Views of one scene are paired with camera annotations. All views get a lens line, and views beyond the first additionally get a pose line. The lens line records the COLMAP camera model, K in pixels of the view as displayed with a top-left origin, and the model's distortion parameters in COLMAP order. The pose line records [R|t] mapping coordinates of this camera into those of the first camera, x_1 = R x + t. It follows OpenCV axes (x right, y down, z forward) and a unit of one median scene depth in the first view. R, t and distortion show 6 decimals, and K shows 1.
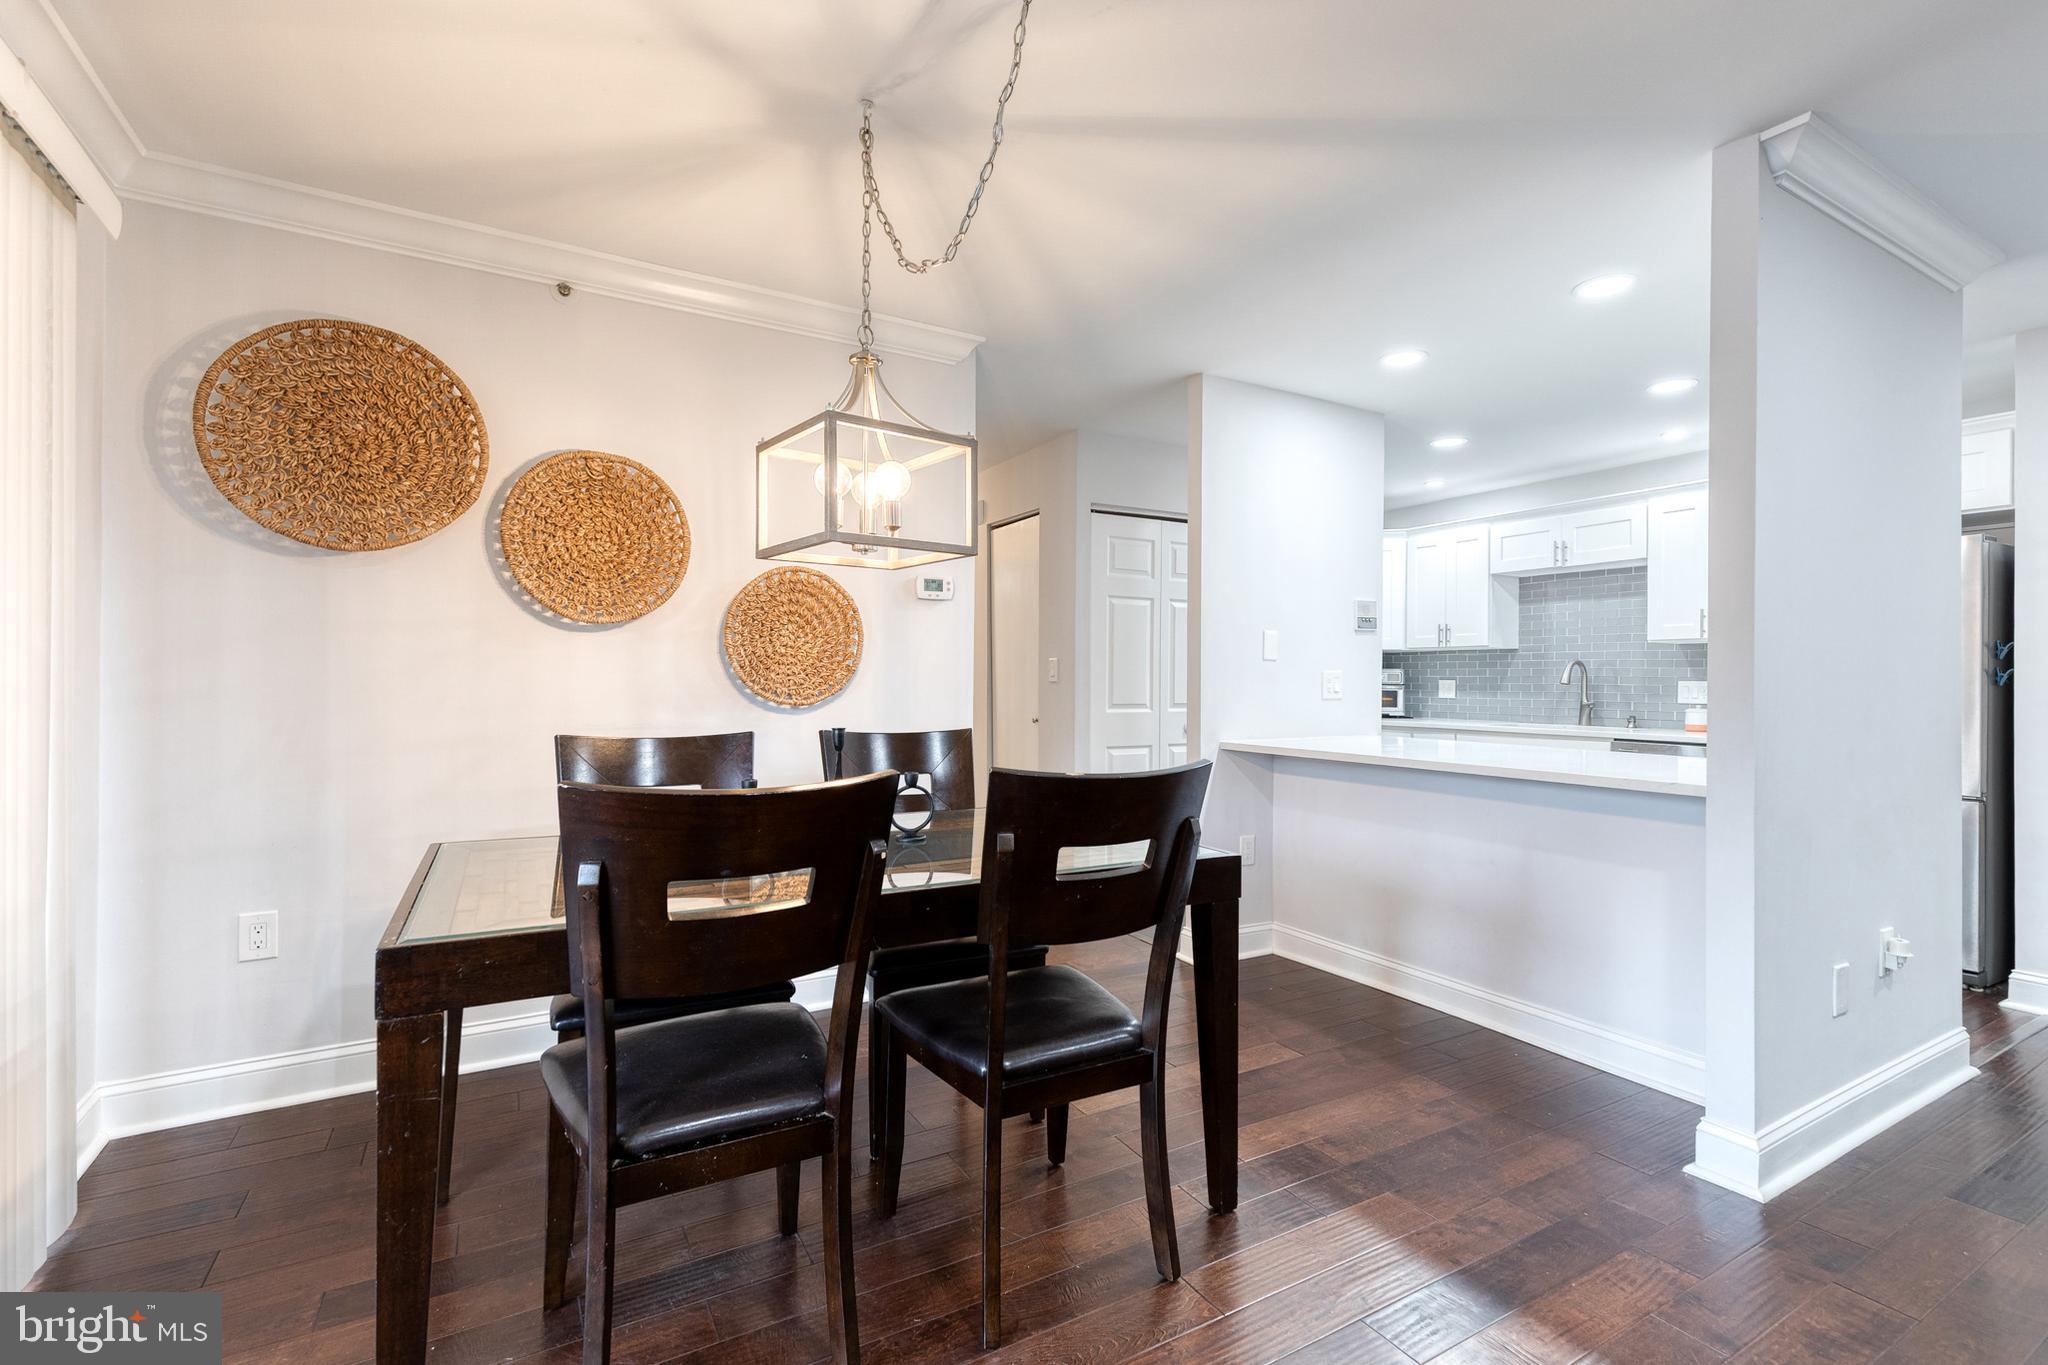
lens RADIAL K [[924.5, 0, 1045.2], [0, 924.5, 675.1], [0, 0, 1]] dist [0.010348, -0.000009]
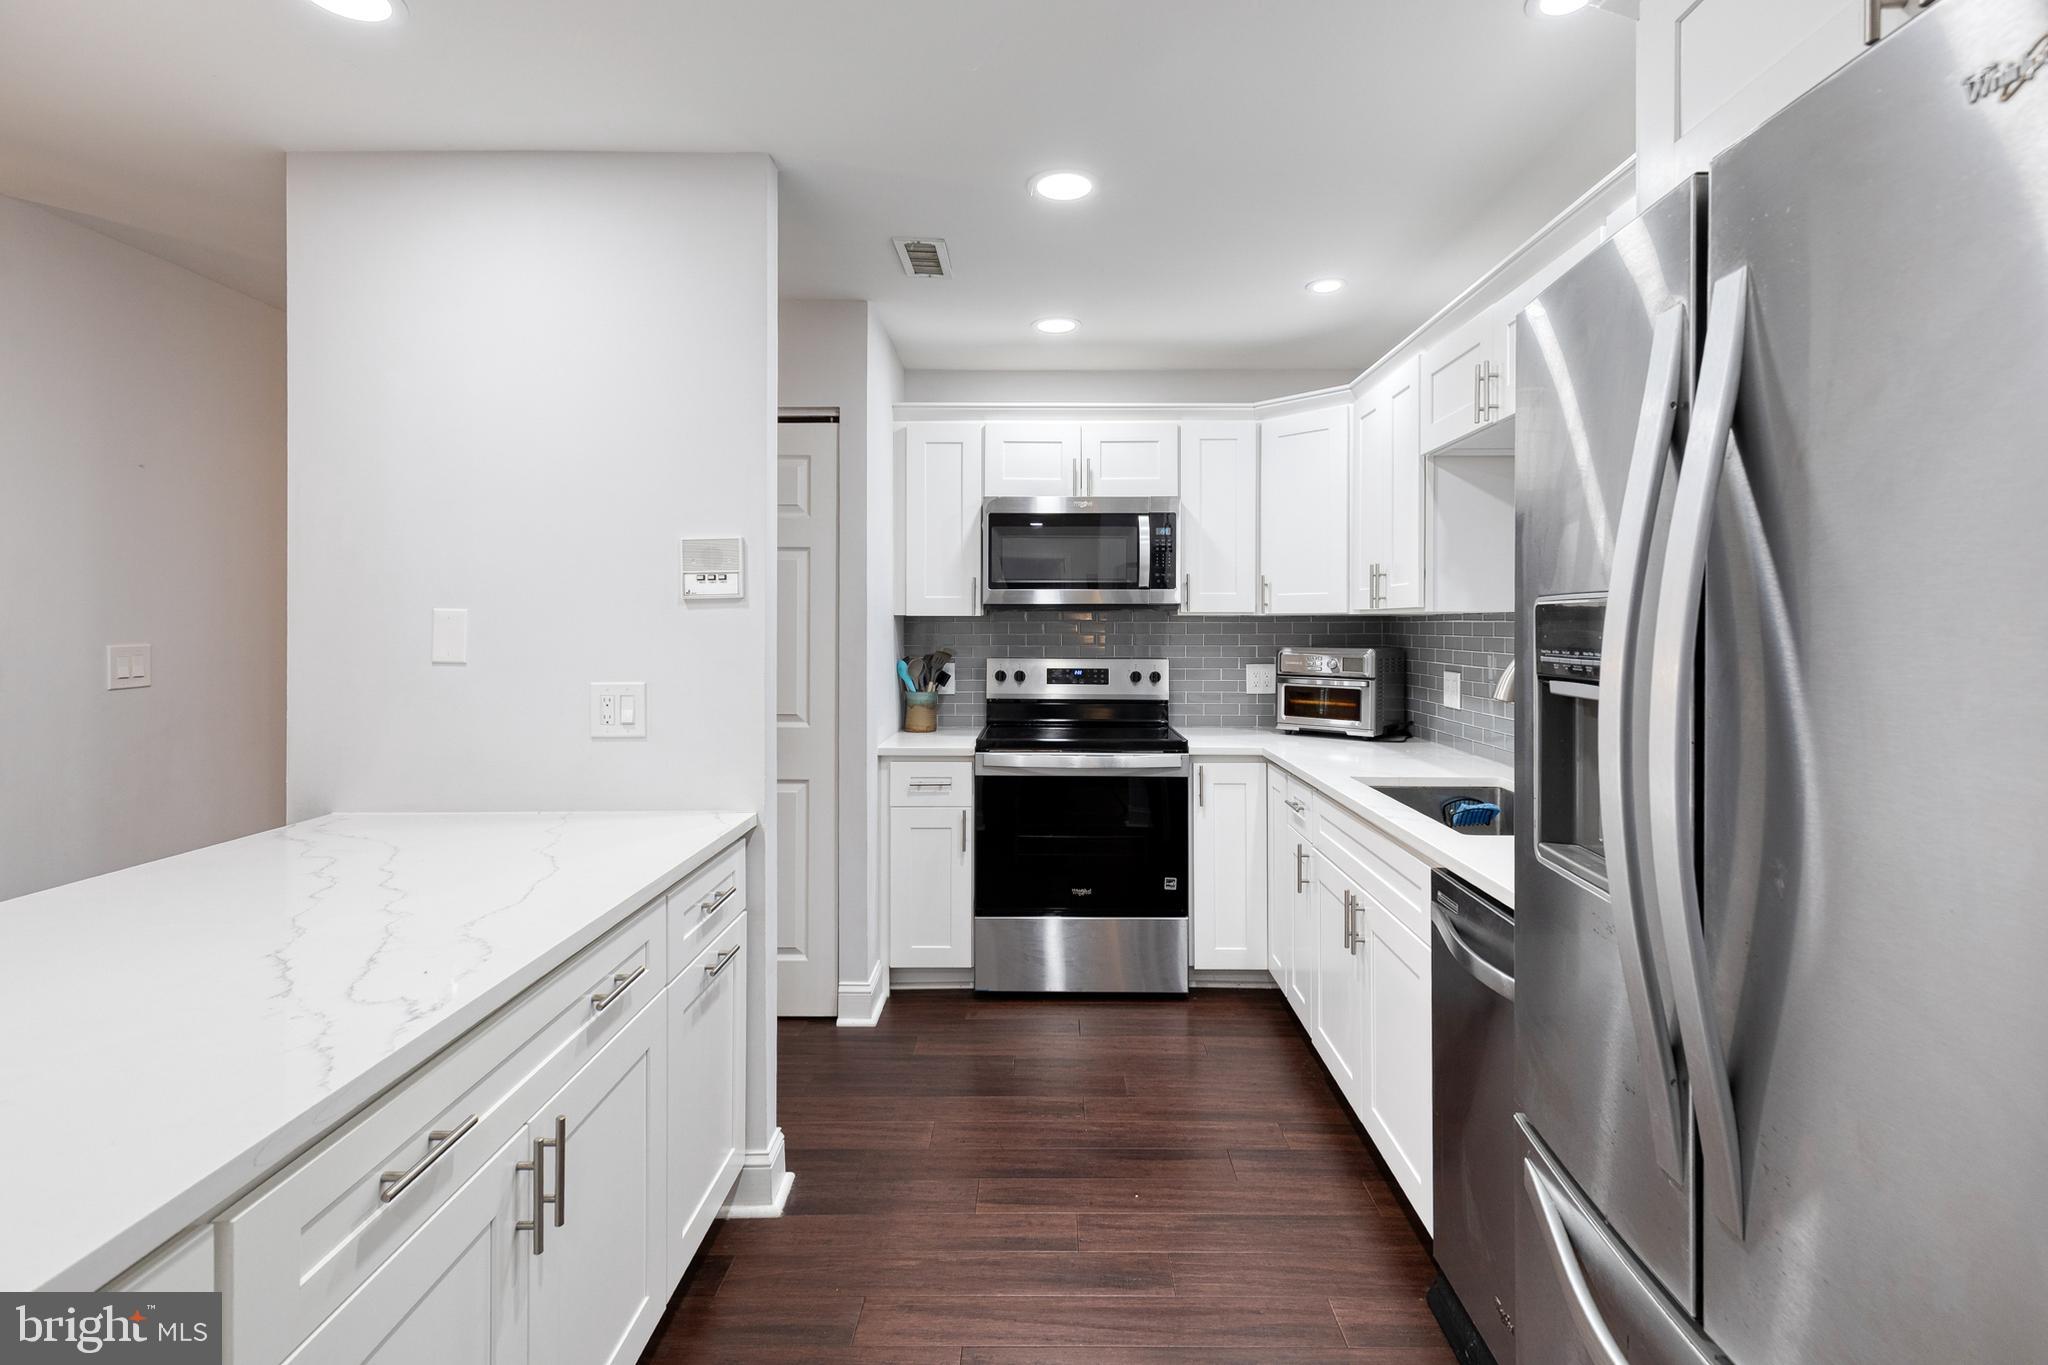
lens RADIAL K [[940.2, 0, 1043.5], [0, 940.2, 619.0], [0, 0, 1]] dist [0.004798, -0.000846]
pose [[0.856690, -0.008864, -0.515756, 1.076271], [0.007842, 0.999961, -0.004161, -0.049229], [0.515773, -0.000480, 0.856725, 0.943807]]
